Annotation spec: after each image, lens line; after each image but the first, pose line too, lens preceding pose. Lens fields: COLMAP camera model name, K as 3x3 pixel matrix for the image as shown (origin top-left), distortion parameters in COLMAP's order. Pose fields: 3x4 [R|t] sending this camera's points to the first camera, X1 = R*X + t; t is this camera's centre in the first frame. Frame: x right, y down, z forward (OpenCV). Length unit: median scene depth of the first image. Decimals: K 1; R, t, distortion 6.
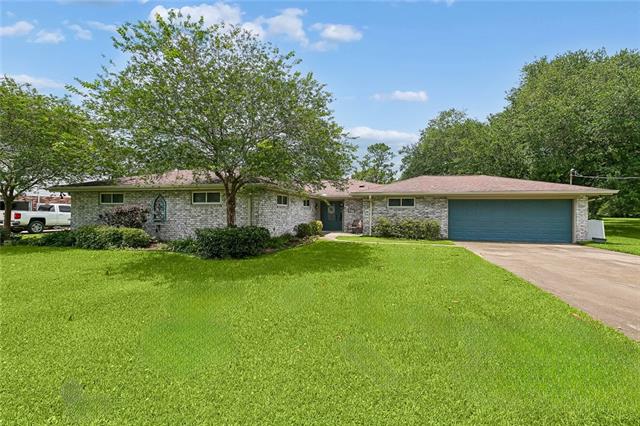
lens RADIAL K [[289.5, 0, 321.5], [0, 289.5, 215.0], [0, 0, 1]] dist [-0.000436, -0.000960]
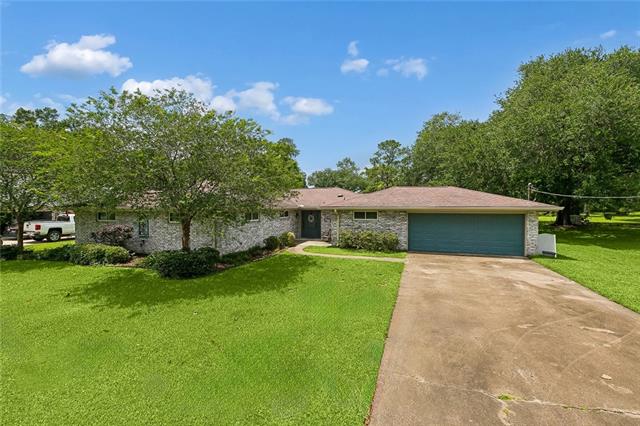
lens RADIAL K [[289.5, 0, 318.3], [0, 289.5, 210.1], [0, 0, 1]] dist [-0.000436, -0.000960]
pose [[0.996945, -0.007801, -0.077716, 0.190315], [0.008031, 0.999964, 0.002649, -0.069332], [0.077693, -0.003265, 0.996972, -0.083348]]
